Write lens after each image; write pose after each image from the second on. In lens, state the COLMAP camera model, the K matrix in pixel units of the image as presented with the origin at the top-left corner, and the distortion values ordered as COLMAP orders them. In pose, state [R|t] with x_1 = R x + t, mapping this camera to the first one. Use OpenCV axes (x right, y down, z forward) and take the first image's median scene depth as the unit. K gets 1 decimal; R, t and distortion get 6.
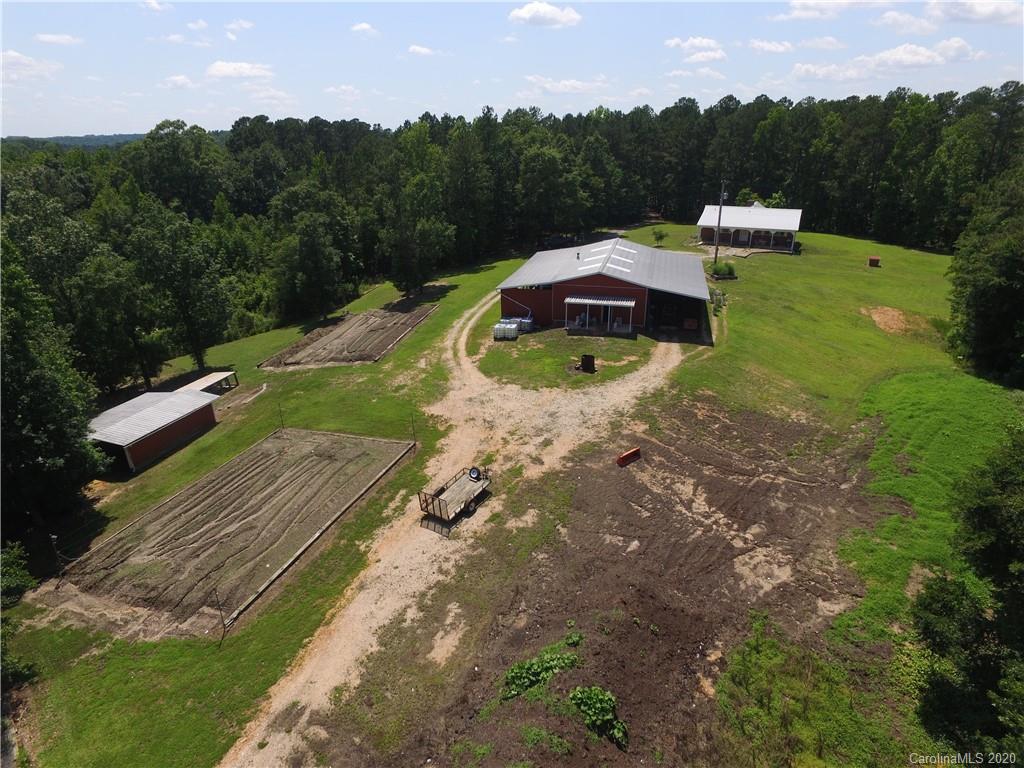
lens RADIAL K [[592.4, 0, 506.0], [0, 592.4, 380.7], [0, 0, 1]] dist [-0.004017, 0.000328]
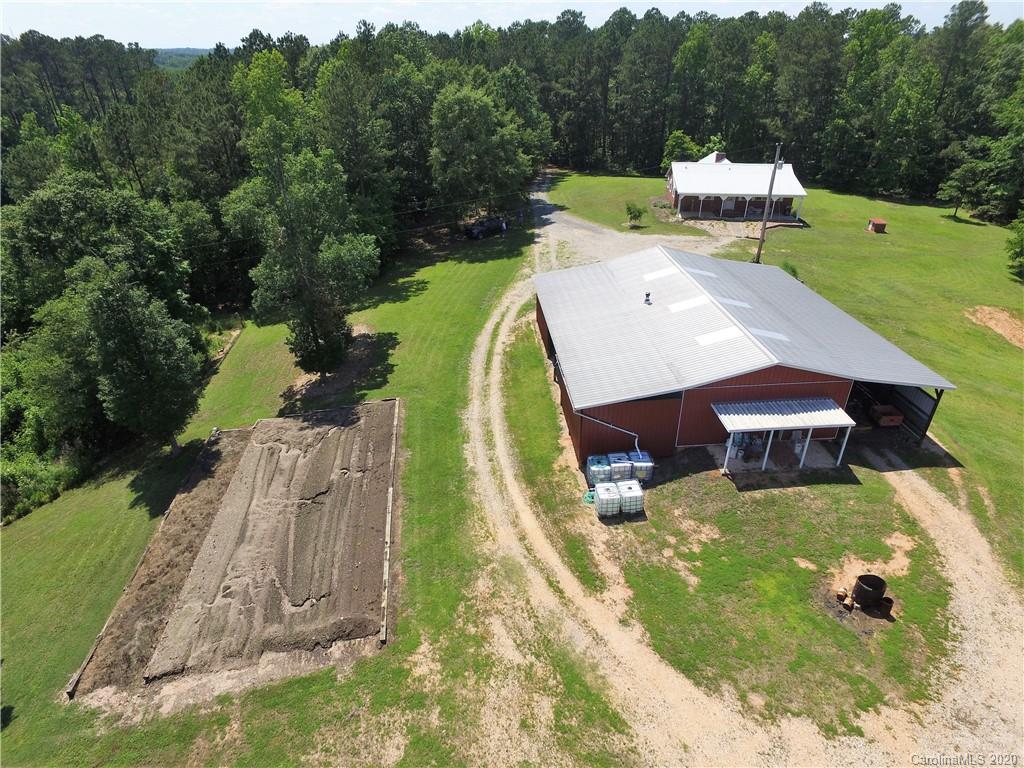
lens RADIAL K [[593.4, 0, 508.1], [0, 593.4, 385.3], [0, 0, 1]] dist [-0.003405, 0.005034]
pose [[0.945907, -0.162252, 0.280951, -0.227928], [0.127251, 0.982117, 0.138754, -0.273856], [-0.298440, -0.095497, 0.949639, 0.577207]]
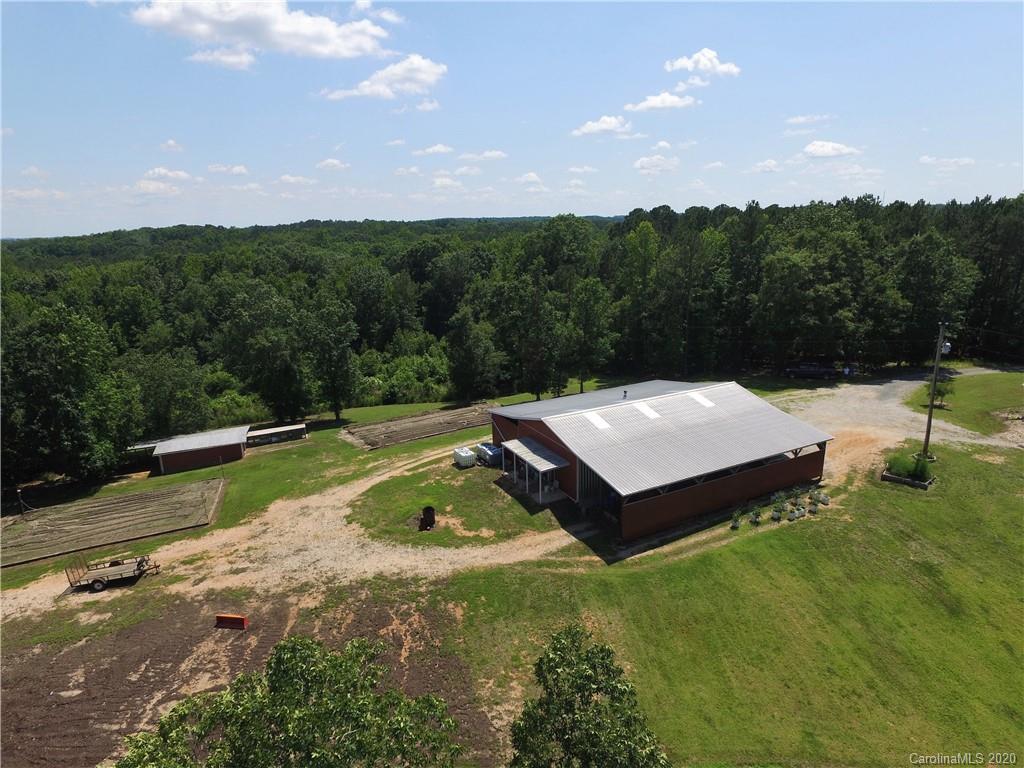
lens RADIAL K [[592.4, 0, 506.0], [0, 592.4, 380.7], [0, 0, 1]] dist [-0.004017, 0.000328]
pose [[0.659838, 0.188388, -0.727409, 0.719767], [-0.270480, 0.962717, 0.003975, -0.228953], [0.701039, 0.194127, 0.686192, 0.407339]]
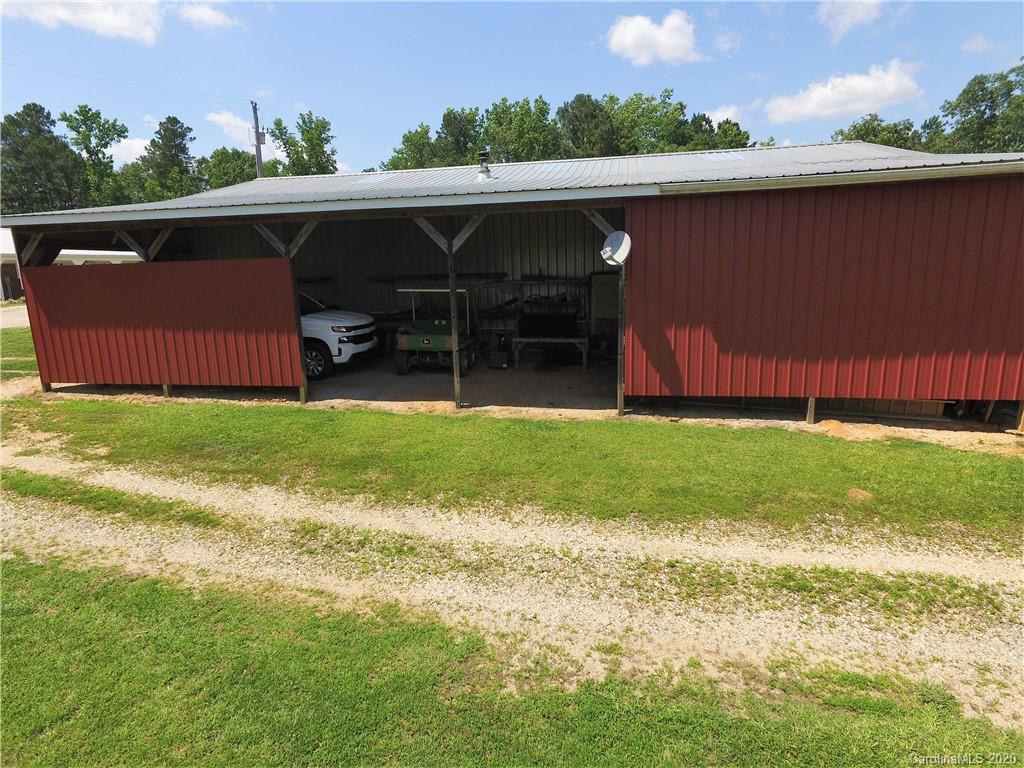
lens RADIAL K [[592.4, 0, 506.0], [0, 592.4, 380.7], [0, 0, 1]] dist [-0.004017, 0.000328]
pose [[-0.033428, -0.197198, 0.979794, -0.167512], [0.423318, 0.885269, 0.192616, -0.209548], [-0.905364, 0.421203, 0.053885, 1.241566]]
